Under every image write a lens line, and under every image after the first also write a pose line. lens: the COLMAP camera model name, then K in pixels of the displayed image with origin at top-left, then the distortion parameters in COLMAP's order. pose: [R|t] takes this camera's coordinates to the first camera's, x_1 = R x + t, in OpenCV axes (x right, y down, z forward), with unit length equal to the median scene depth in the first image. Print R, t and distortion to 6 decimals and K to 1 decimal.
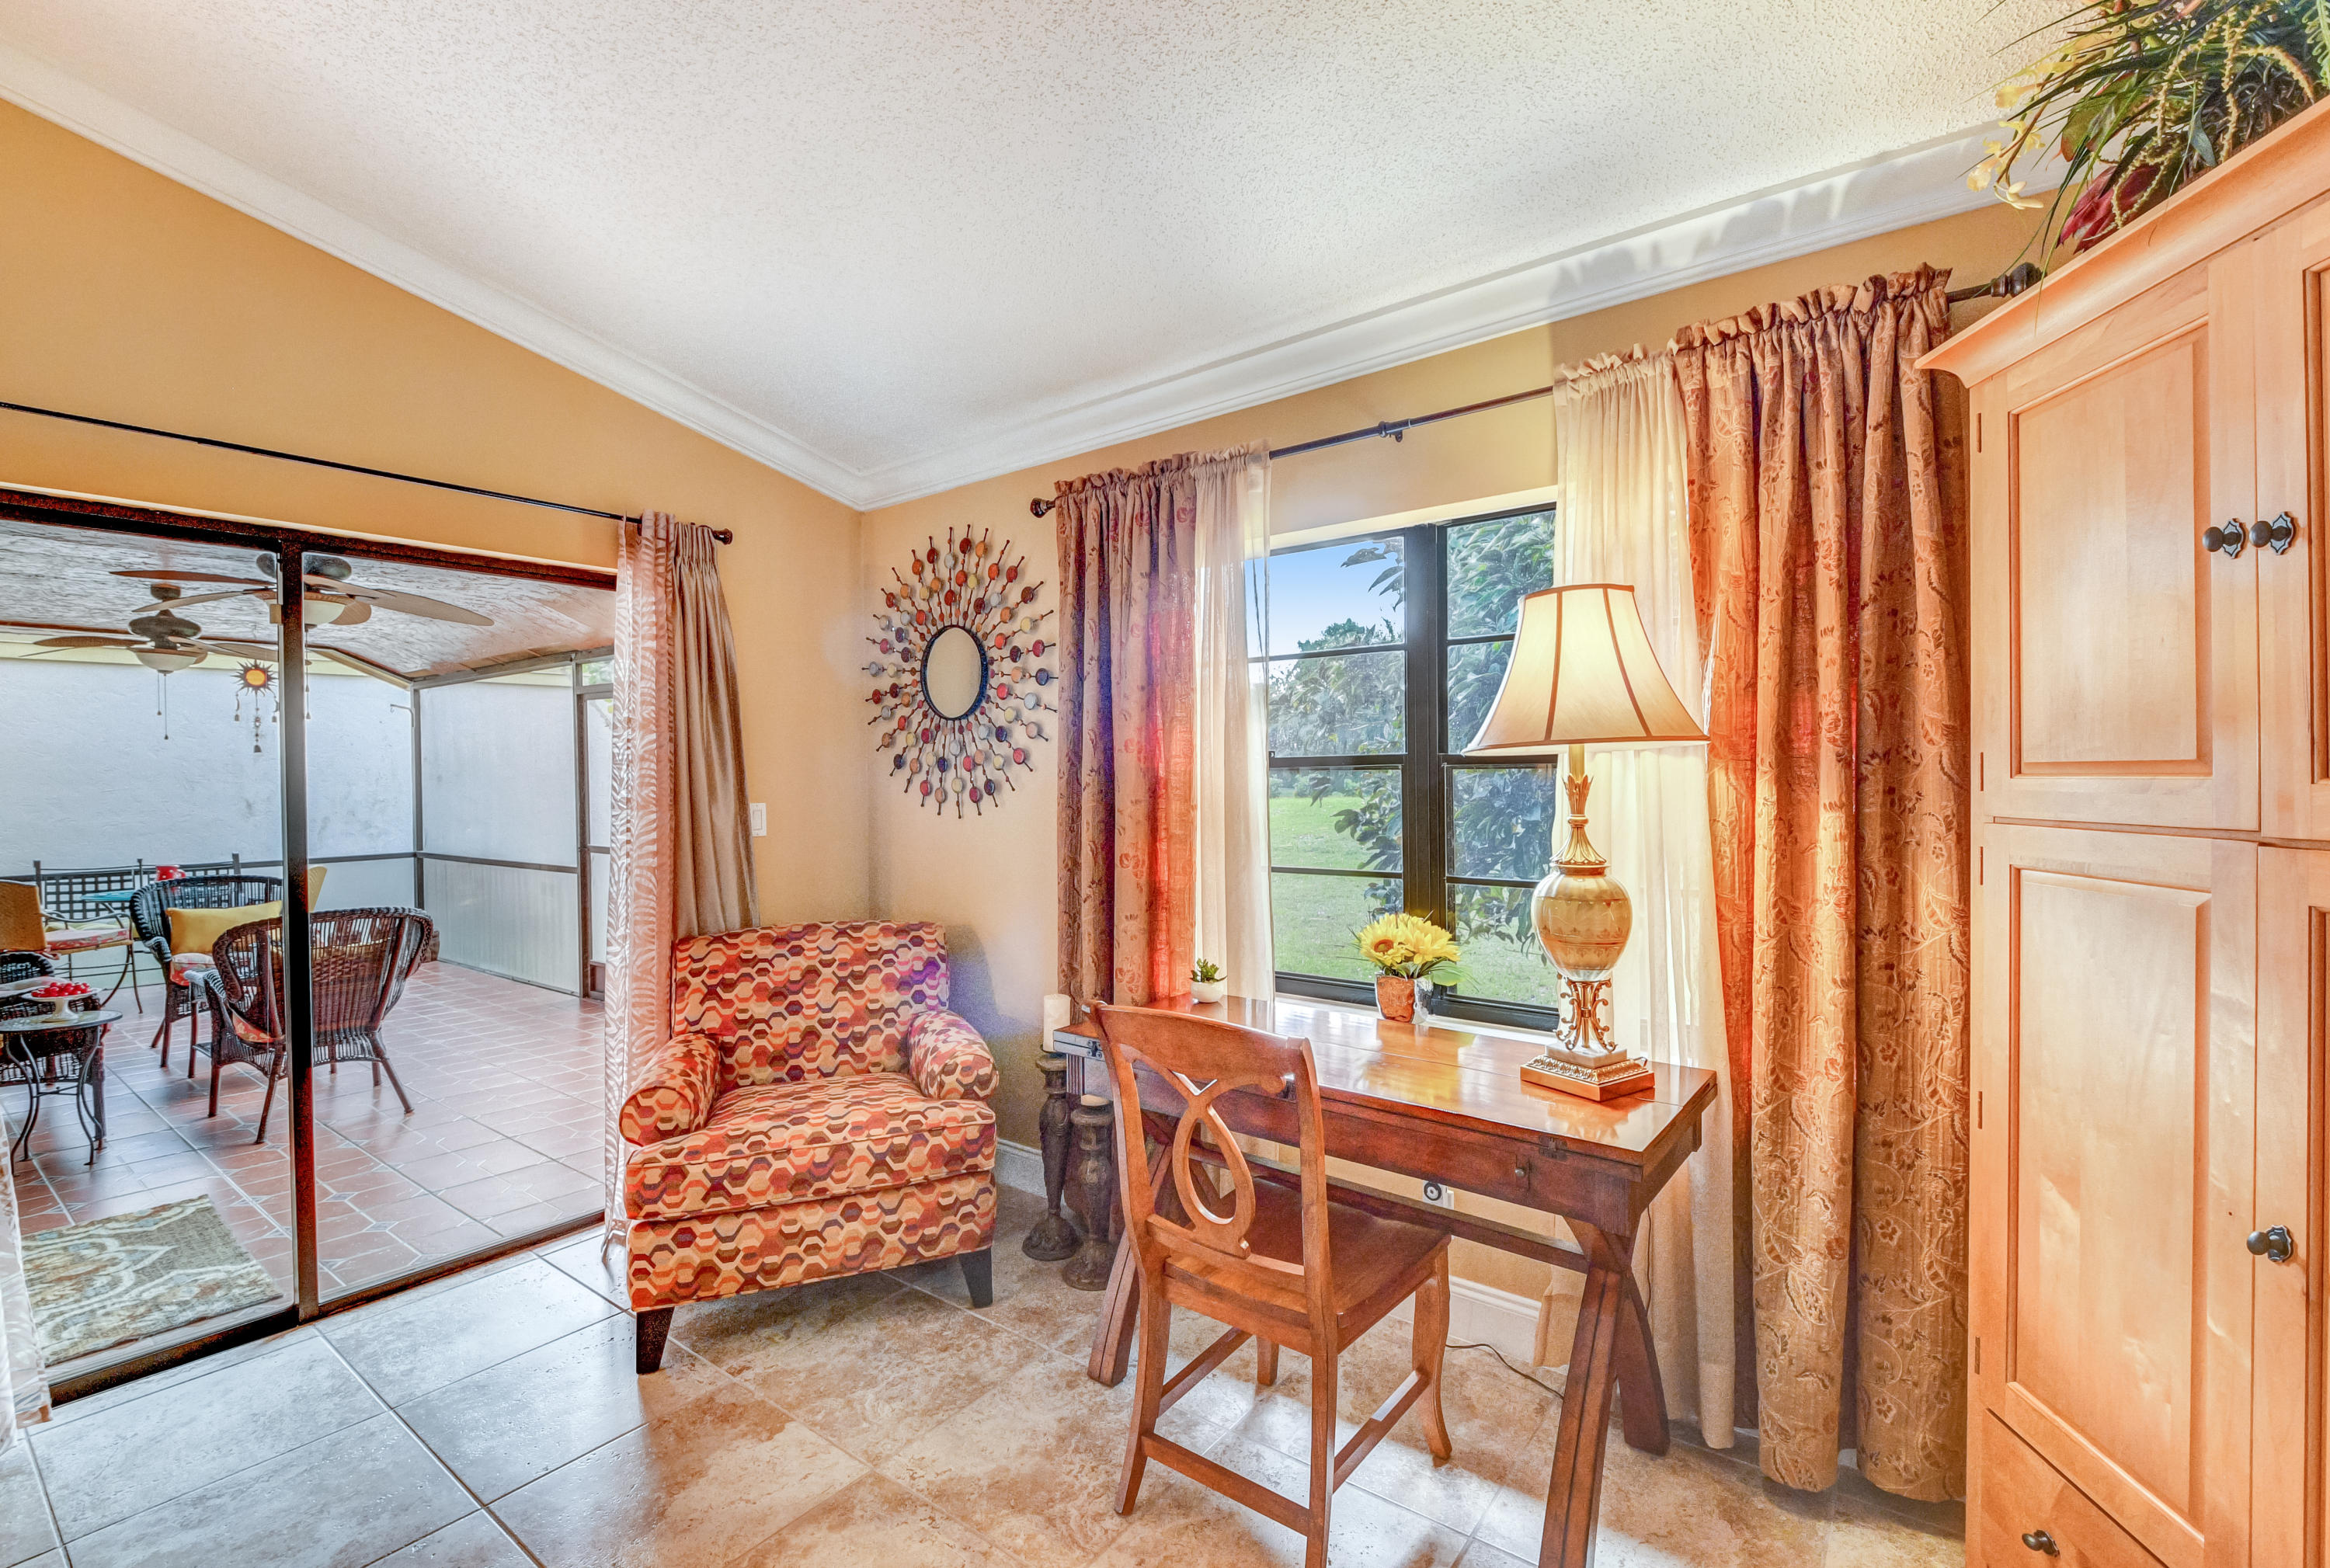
lens RADIAL K [[1037.6, 0, 1161.1], [0, 1037.6, 774.4], [0, 0, 1]] dist [0.053797, -0.039150]
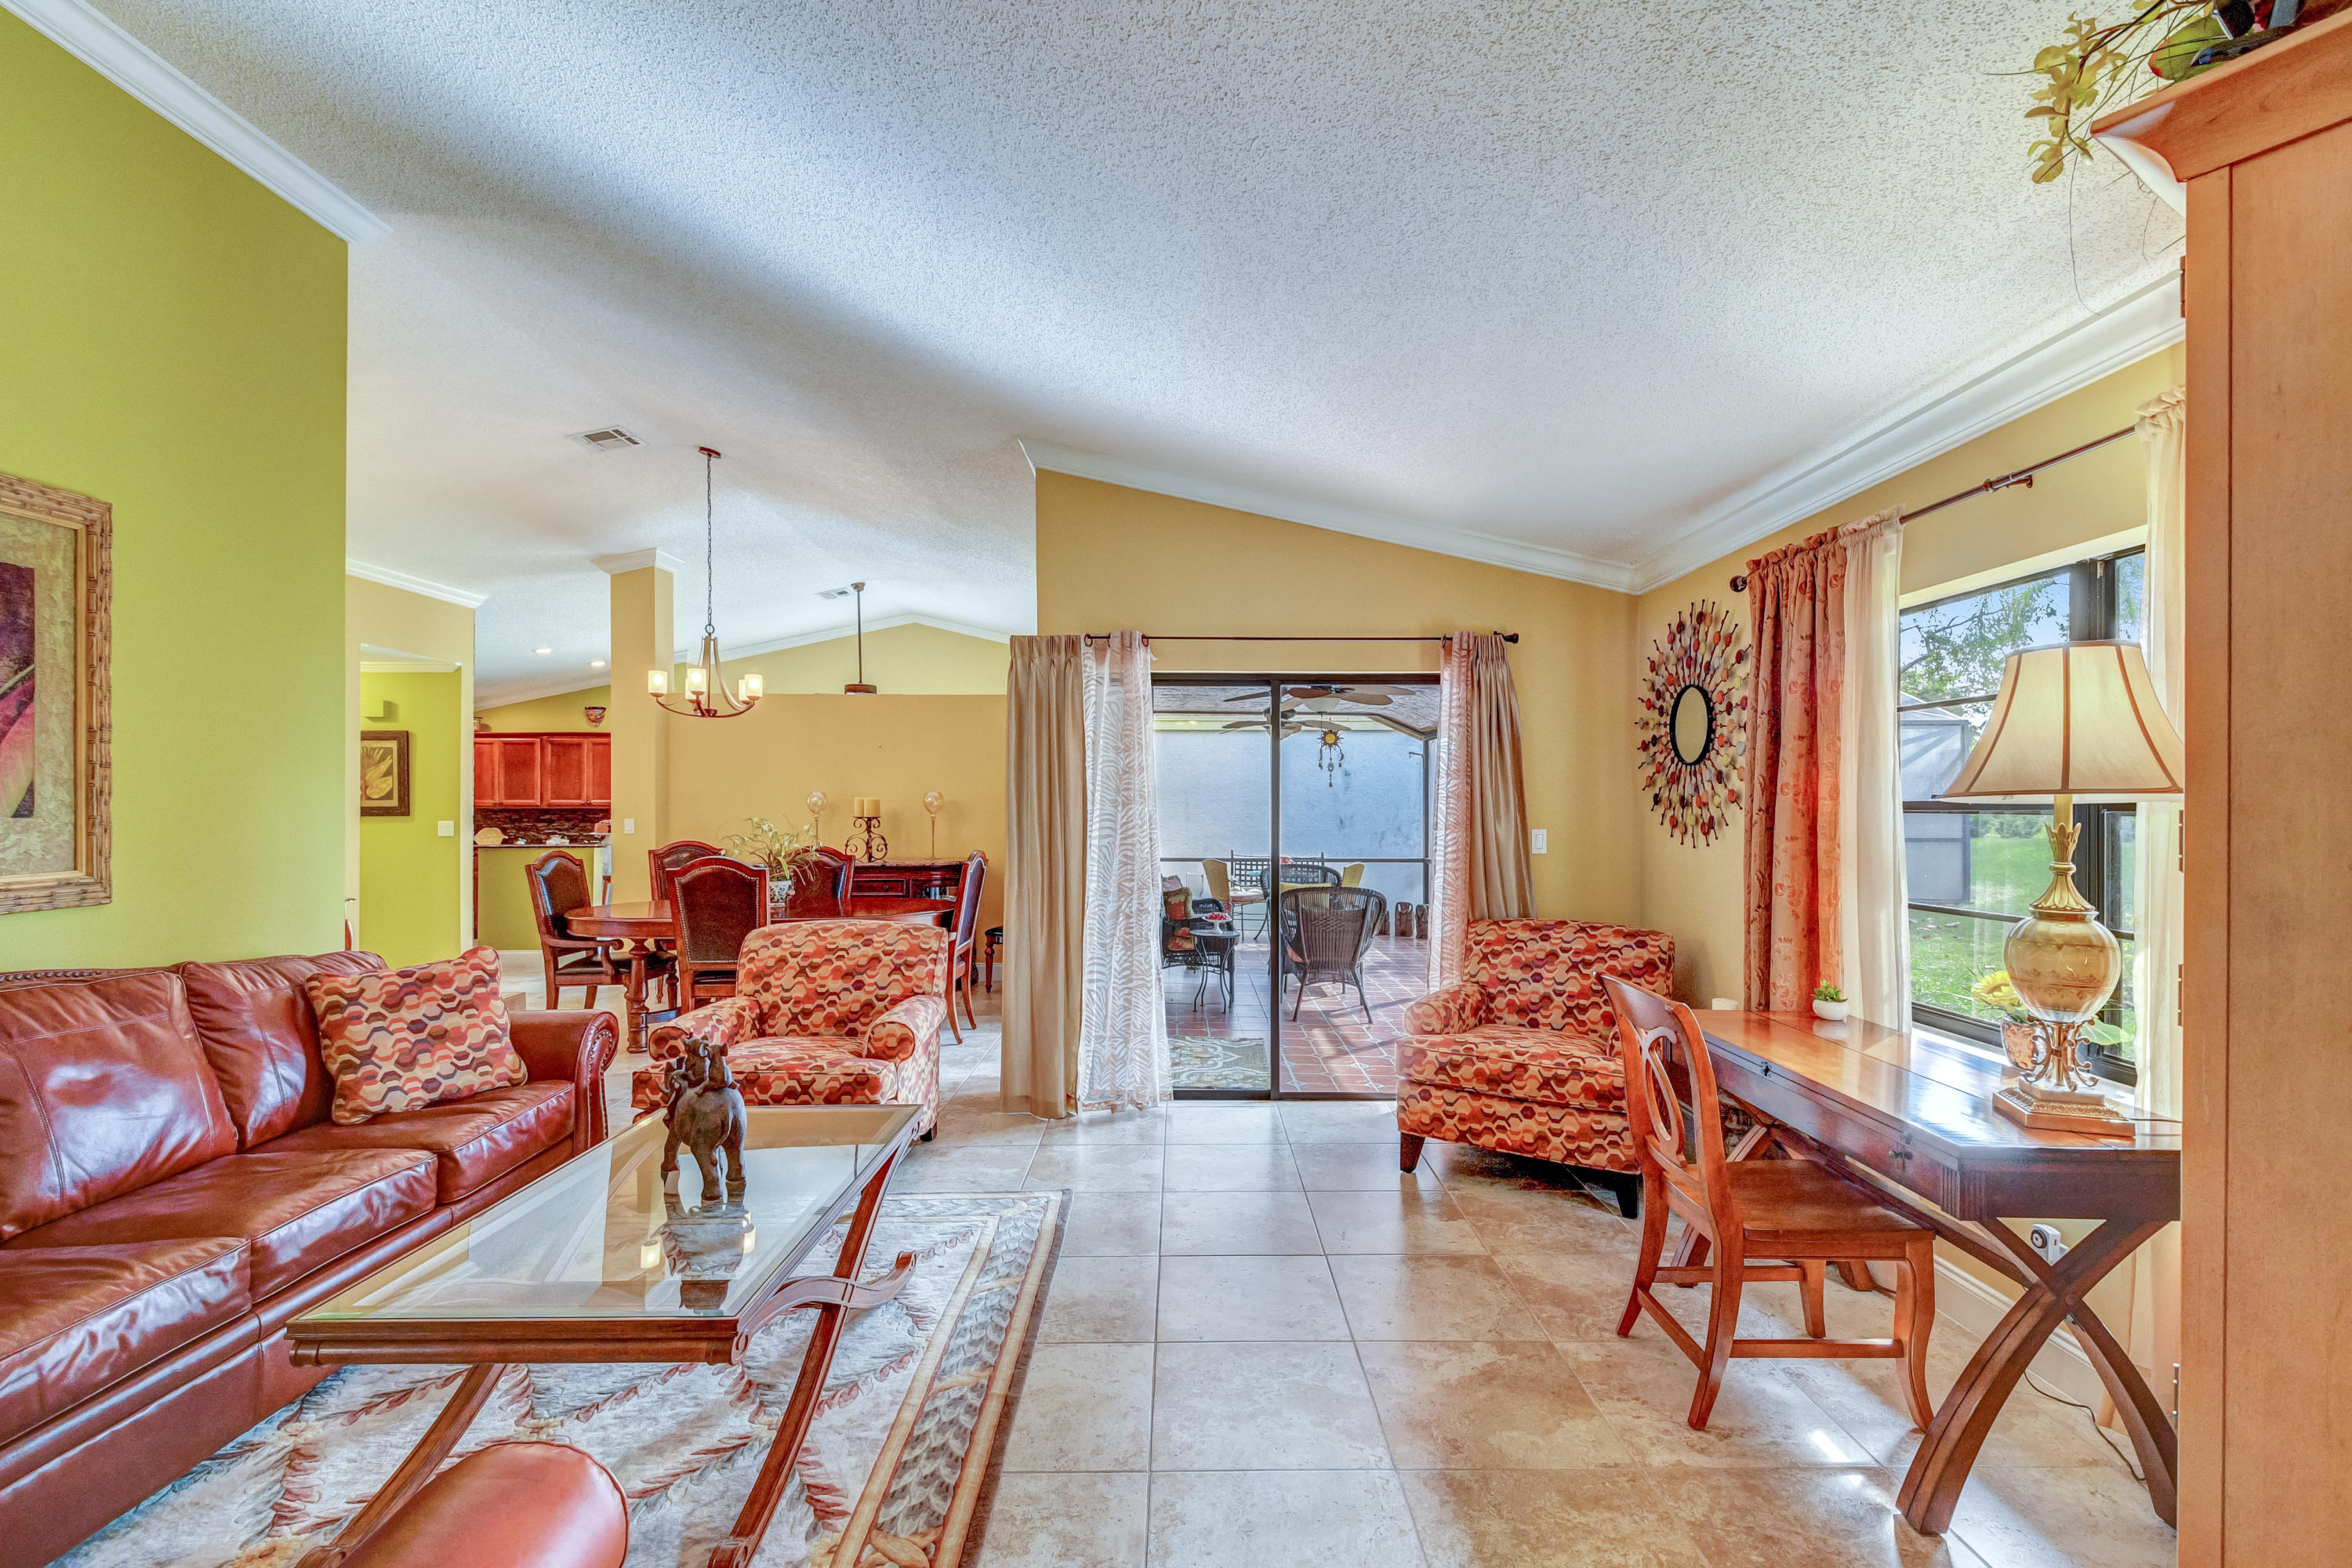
lens RADIAL K [[1038.9, 0, 1189.5], [0, 1038.9, 789.2], [0, 0, 1]] dist [0.067896, -0.060048]
pose [[0.615909, 0.003705, -0.787808, 0.454757], [-0.015226, 0.999858, -0.007202, -0.008417], [0.787670, 0.016431, 0.615878, -0.216816]]
